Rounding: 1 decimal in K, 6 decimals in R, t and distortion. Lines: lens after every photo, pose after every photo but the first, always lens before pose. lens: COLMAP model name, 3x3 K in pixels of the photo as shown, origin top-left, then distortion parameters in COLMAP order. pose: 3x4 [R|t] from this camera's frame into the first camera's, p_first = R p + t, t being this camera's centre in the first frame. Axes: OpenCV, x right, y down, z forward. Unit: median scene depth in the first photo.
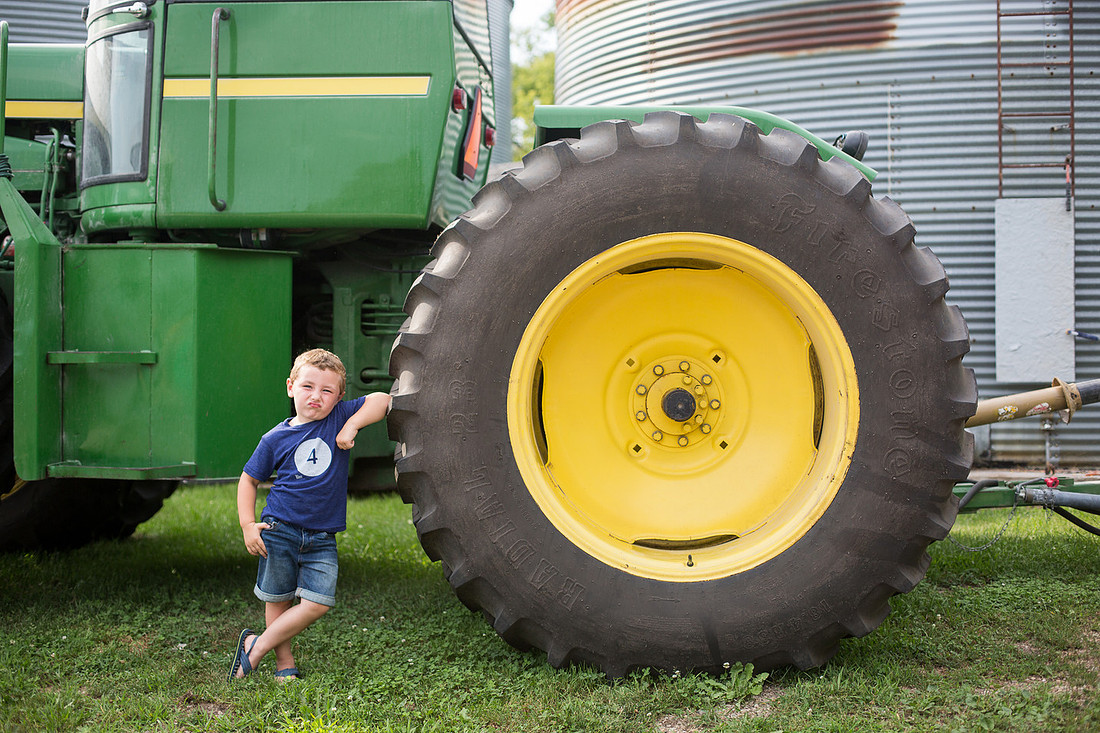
lens RADIAL K [[1633.6, 0, 550.0], [0, 1633.6, 366.5], [0, 0, 1]] dist [-0.106604, 0.051886]
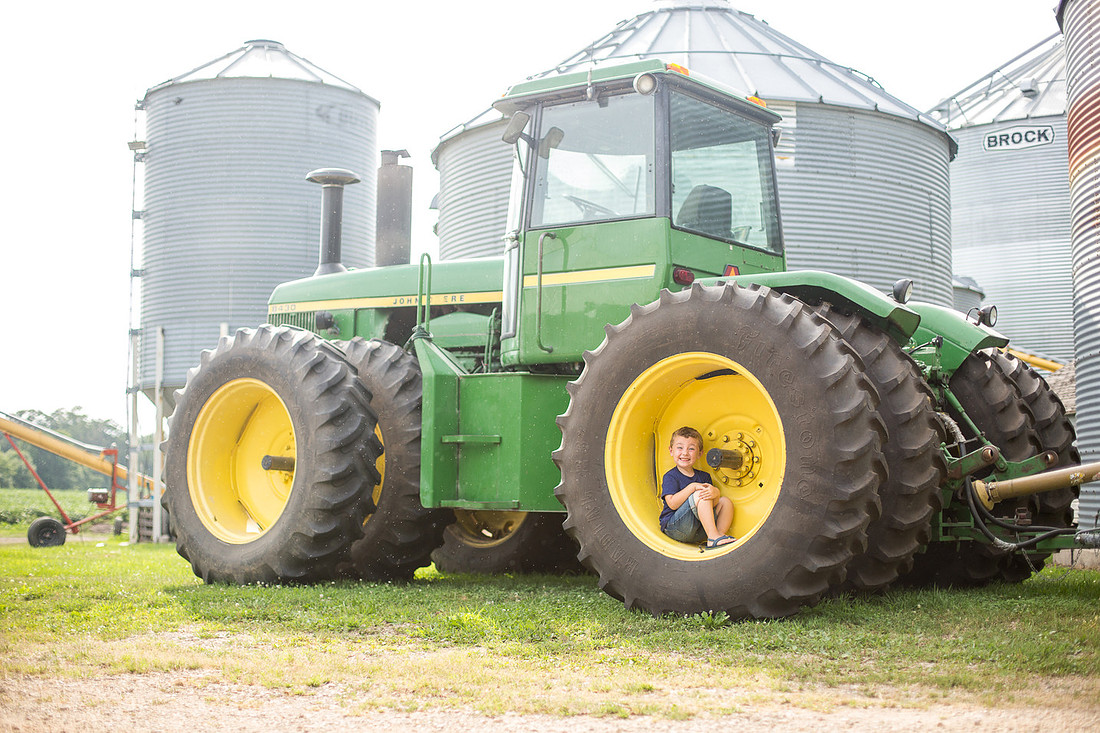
lens RADIAL K [[1664.7, 0, 550.0], [0, 1664.7, 366.5], [0, 0, 1]] dist [-0.145510, -0.013586]
pose [[0.828039, -0.038948, -0.559316, 0.915574], [-0.017272, 0.995339, -0.094880, 0.097608], [0.560404, 0.088225, 0.823507, -0.494191]]
